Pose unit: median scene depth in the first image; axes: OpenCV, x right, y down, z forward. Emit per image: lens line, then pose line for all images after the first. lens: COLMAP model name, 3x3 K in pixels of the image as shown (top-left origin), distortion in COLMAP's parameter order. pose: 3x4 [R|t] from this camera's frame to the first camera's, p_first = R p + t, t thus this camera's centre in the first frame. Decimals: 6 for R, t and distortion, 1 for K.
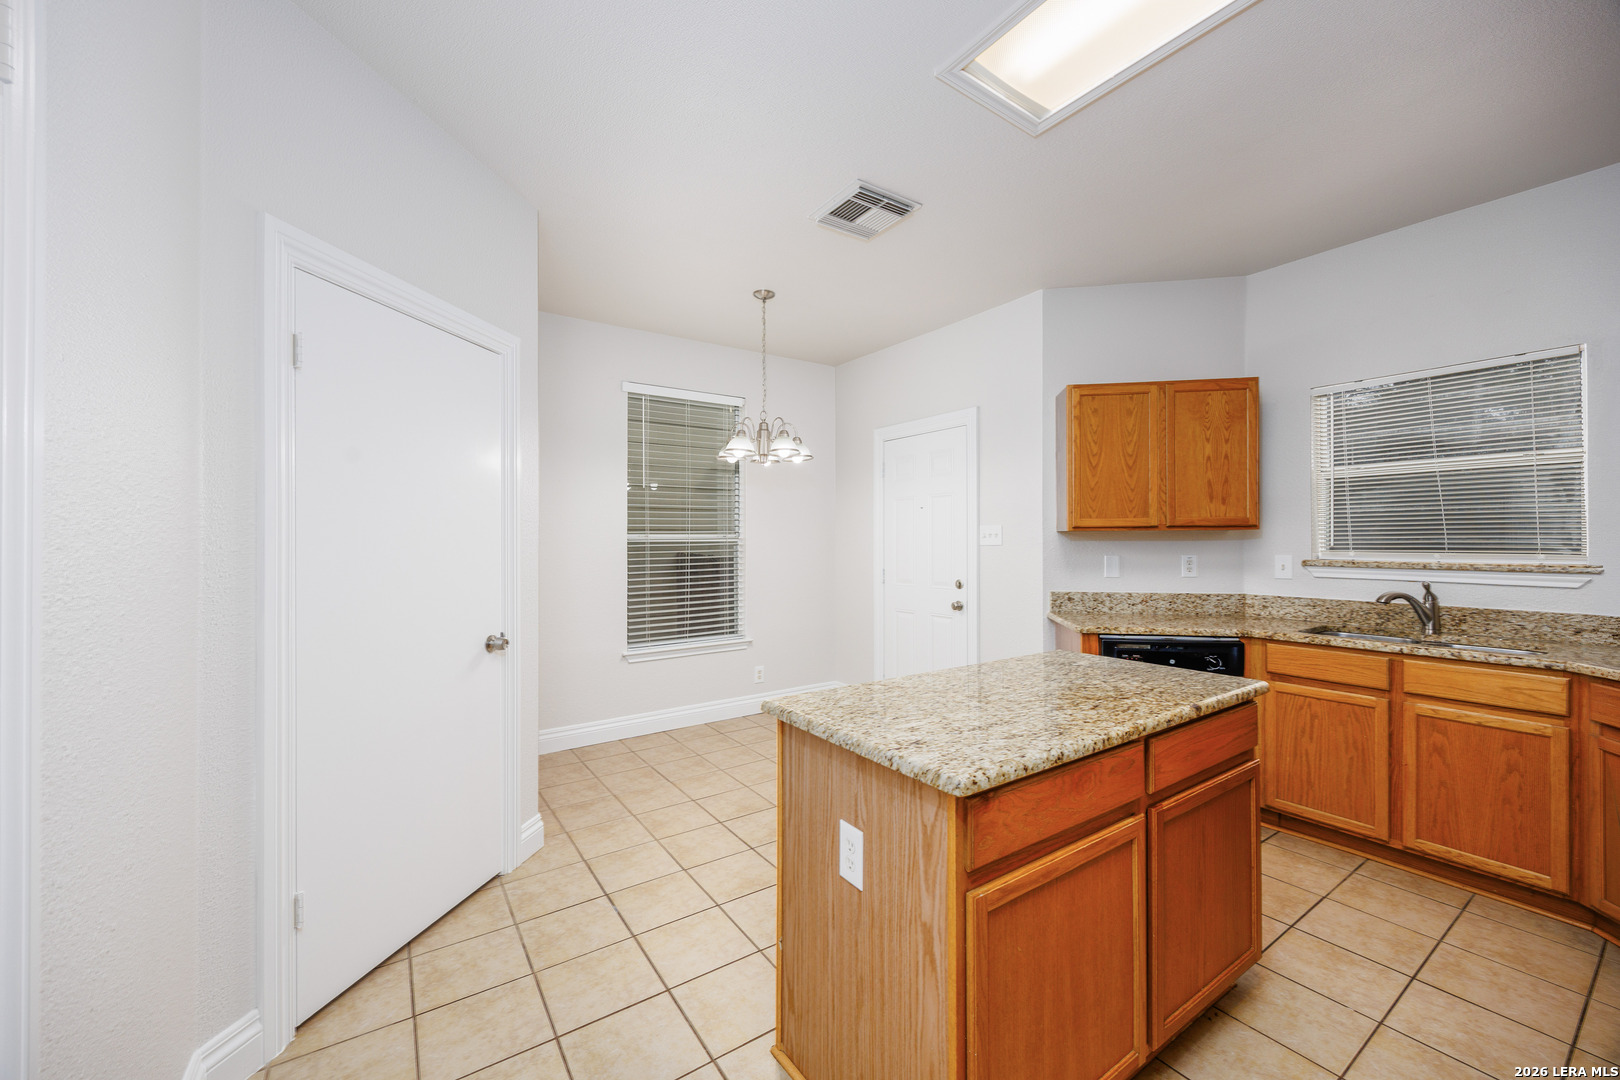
lens RADIAL K [[630.0, 0, 862.5], [0, 630.0, 538.5], [0, 0, 1]] dist [0.000104, 0.000107]
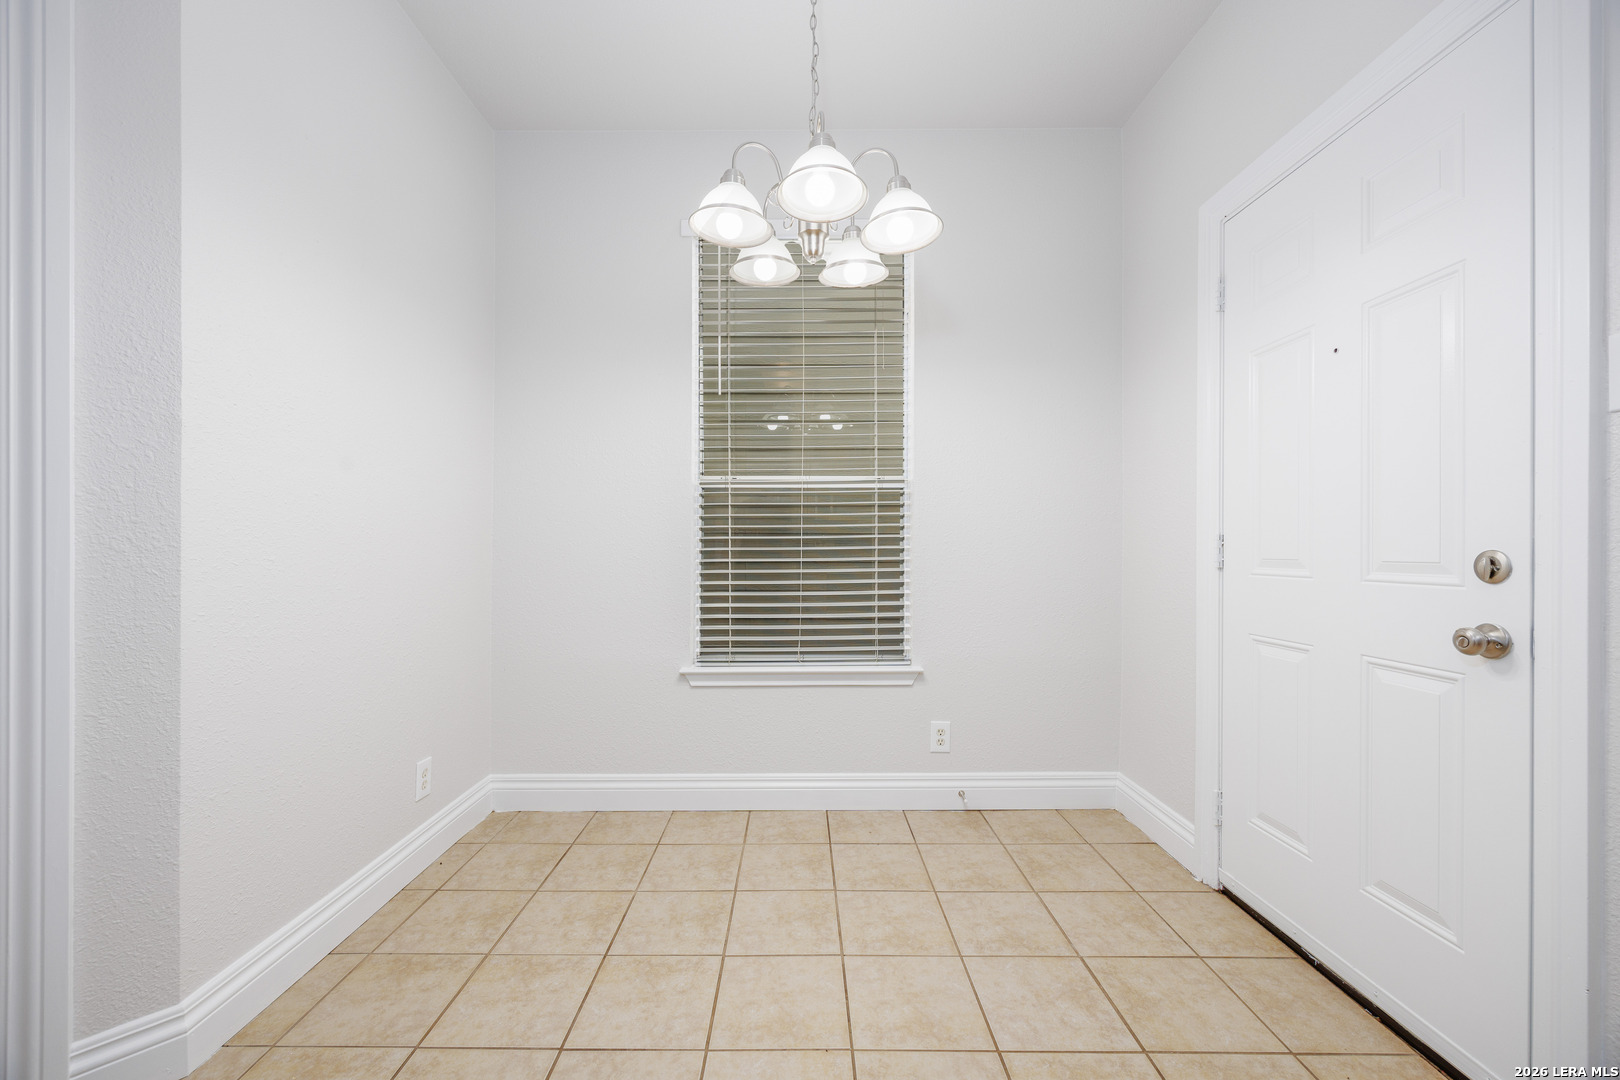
lens RADIAL K [[609.8, 0, 831.4], [0, 609.8, 557.8], [0, 0, 1]] dist [0.001768, 0.000221]
pose [[0.782816, 0.004581, -0.622236, 0.109949], [0.003908, 0.999917, 0.012278, 0.077369], [0.622241, -0.012043, 0.782733, 0.718910]]
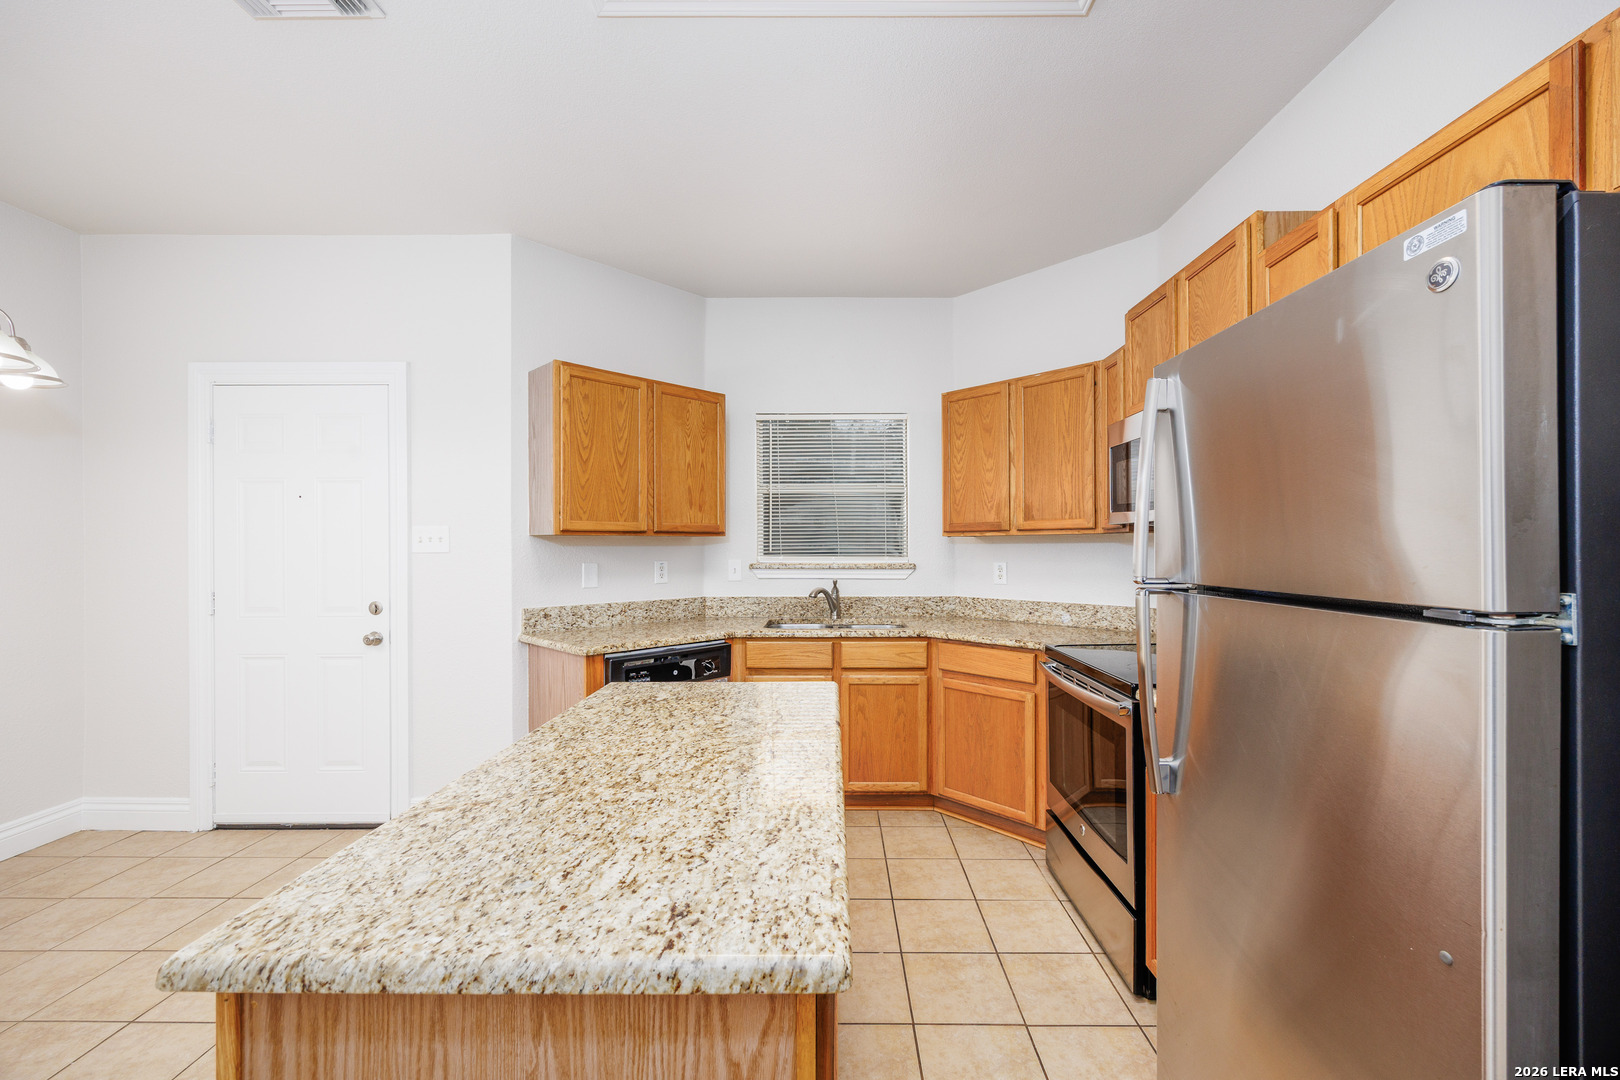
lens RADIAL K [[619.1, 0, 828.8], [0, 619.1, 545.0], [0, 0, 1]] dist [-0.001885, 0.000043]
pose [[0.617508, 0.002335, 0.786561, -0.095279], [-0.002744, 0.999996, -0.000815, 0.001184], [-0.786560, -0.001655, 0.617512, 0.209346]]
